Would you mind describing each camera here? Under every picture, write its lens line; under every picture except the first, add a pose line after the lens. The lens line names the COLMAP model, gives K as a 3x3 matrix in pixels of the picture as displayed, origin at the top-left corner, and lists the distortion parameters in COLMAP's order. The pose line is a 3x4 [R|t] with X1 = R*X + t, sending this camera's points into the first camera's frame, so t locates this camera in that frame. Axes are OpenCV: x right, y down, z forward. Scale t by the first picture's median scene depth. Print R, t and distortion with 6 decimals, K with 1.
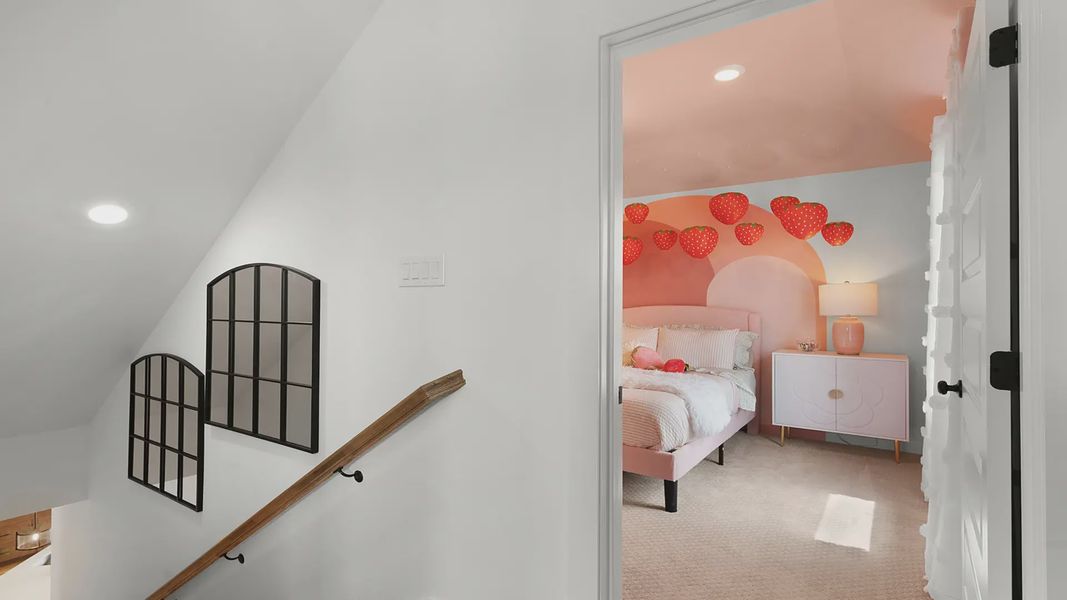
lens RADIAL K [[526.9, 0, 534.4], [0, 526.9, 298.4], [0, 0, 1]] dist [0.012375, -0.000972]
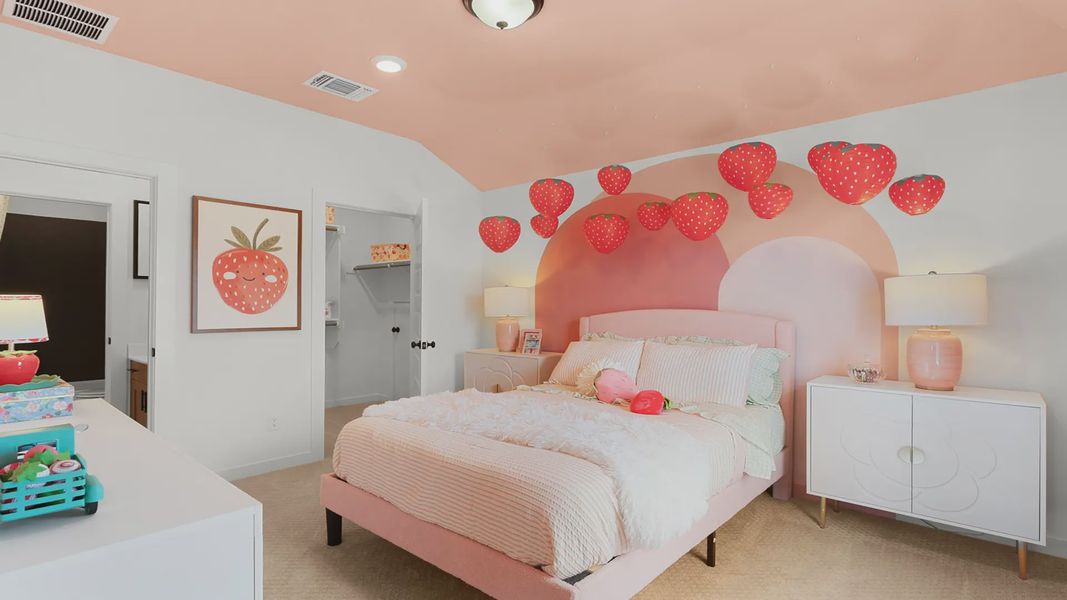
lens RADIAL K [[526.9, 0, 532.5], [0, 526.9, 301.8], [0, 0, 1]] dist [0.012375, -0.000972]
pose [[0.992066, -0.000260, -0.125716, 0.197684], [0.001138, 0.999975, 0.006911, -0.001536], [0.125711, -0.006999, 0.992042, 0.313472]]
